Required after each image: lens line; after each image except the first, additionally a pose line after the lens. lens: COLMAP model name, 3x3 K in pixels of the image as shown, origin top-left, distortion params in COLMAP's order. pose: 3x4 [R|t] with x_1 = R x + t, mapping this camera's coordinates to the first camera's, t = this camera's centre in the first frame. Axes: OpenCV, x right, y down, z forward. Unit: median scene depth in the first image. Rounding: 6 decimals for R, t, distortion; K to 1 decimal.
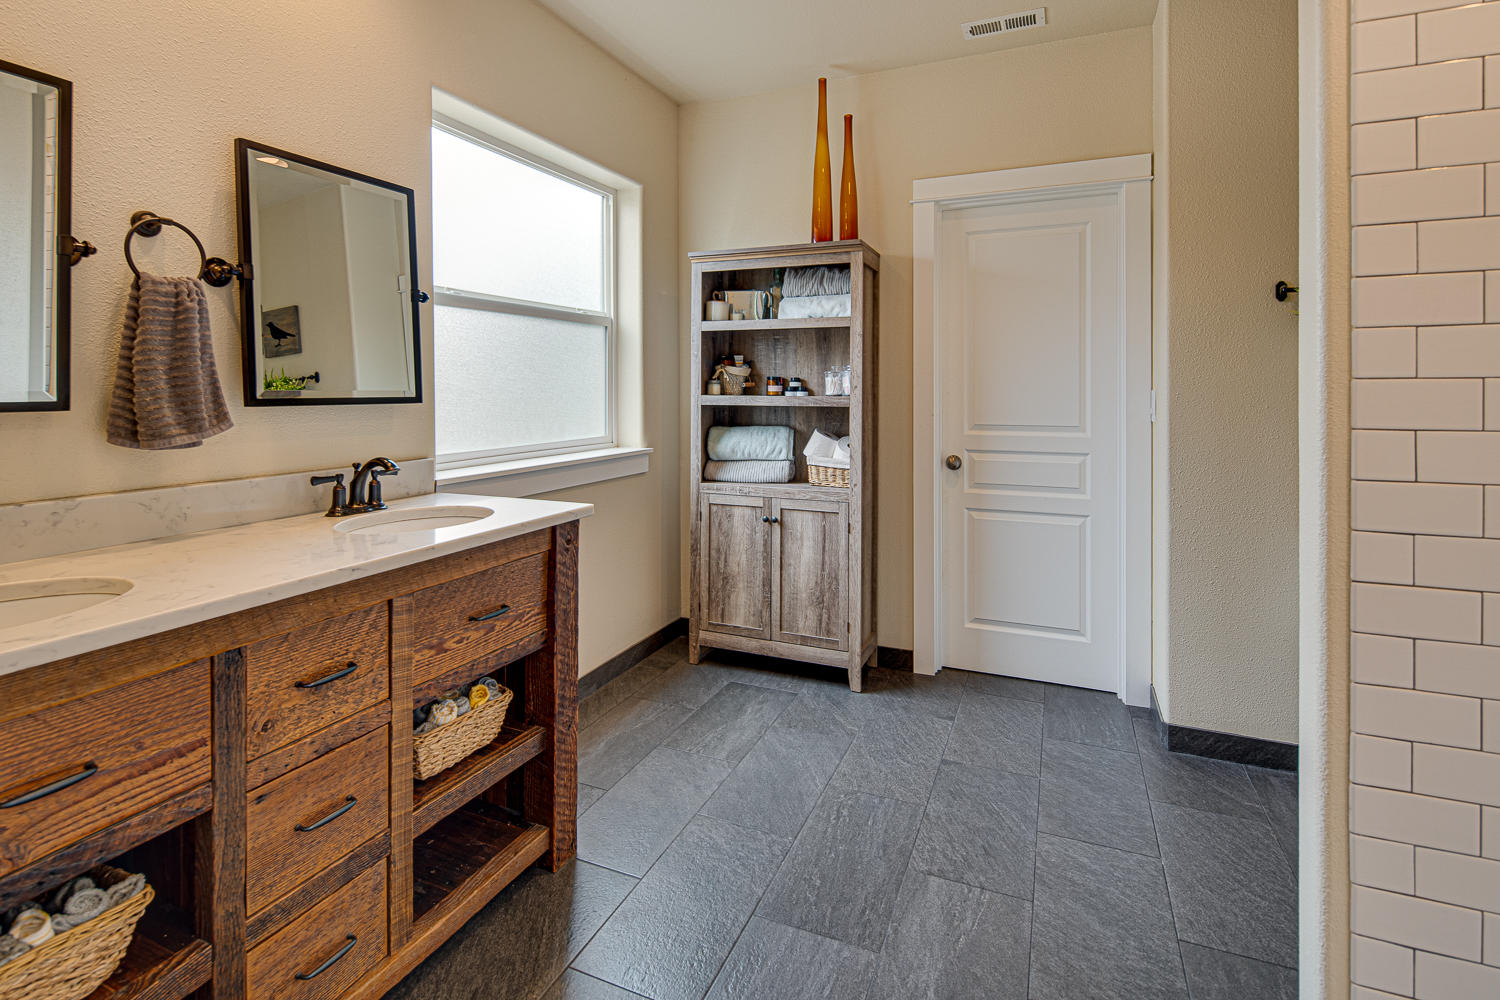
lens RADIAL K [[755.3, 0, 713.6], [0, 755.3, 400.0], [0, 0, 1]] dist [-0.000164, -0.000092]
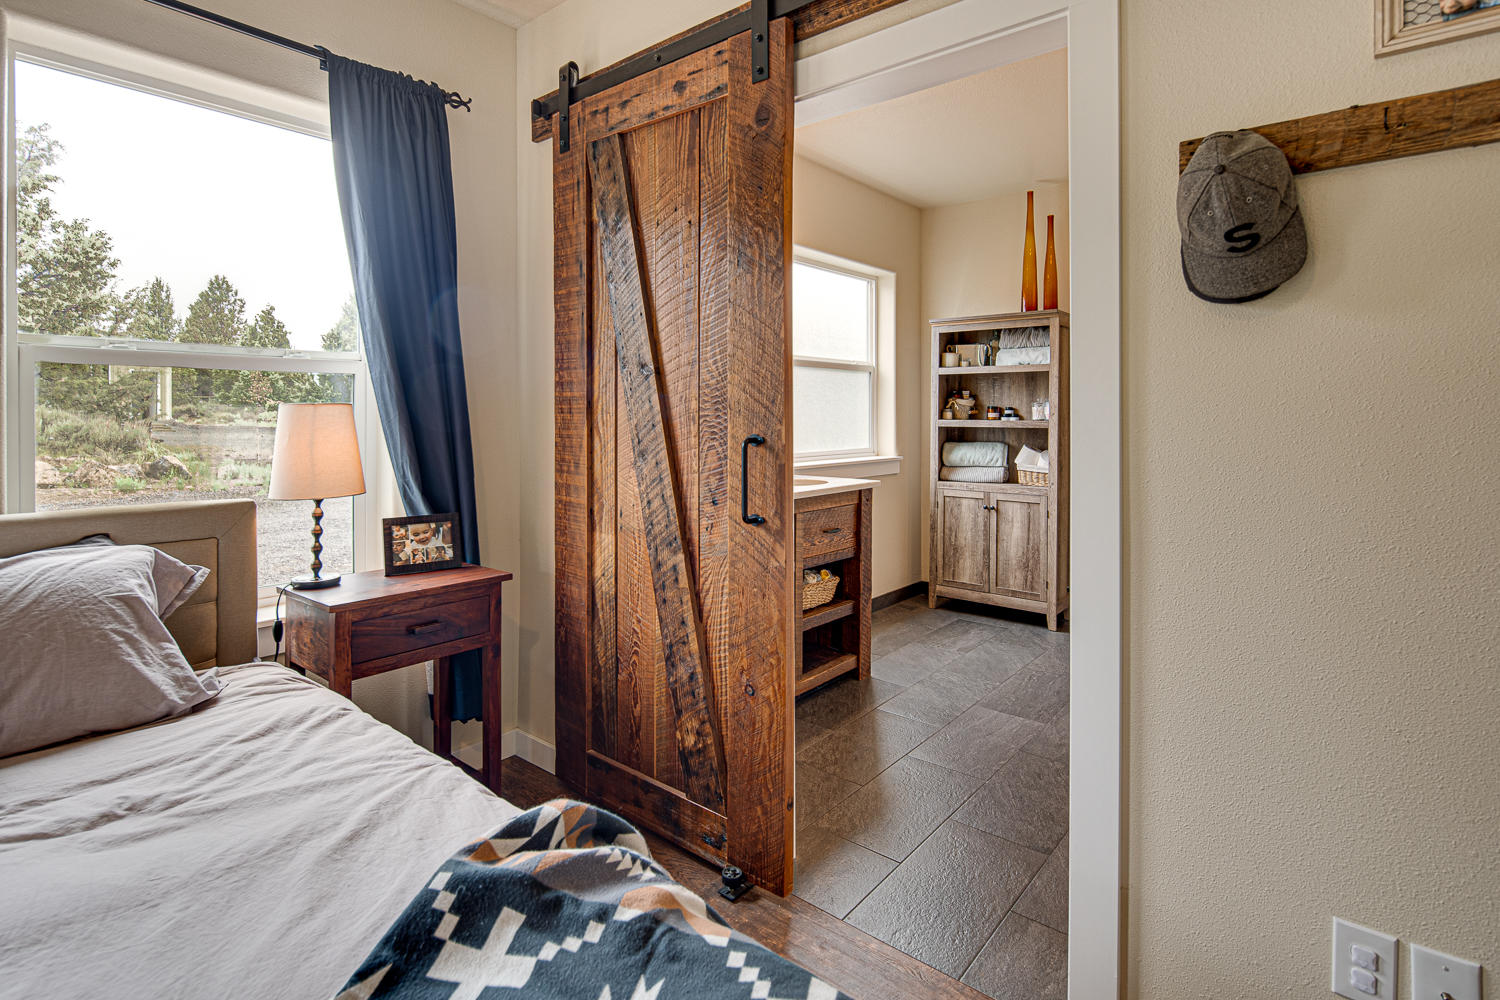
lens RADIAL K [[755.3, 0, 729.6], [0, 755.3, 428.7], [0, 0, 1]] dist [-0.000164, -0.000092]
pose [[0.964842, 0.004401, -0.262795, -0.022216], [-0.004451, 0.999990, 0.000406, 0.011816], [0.262794, 0.000778, 0.964852, -0.487516]]
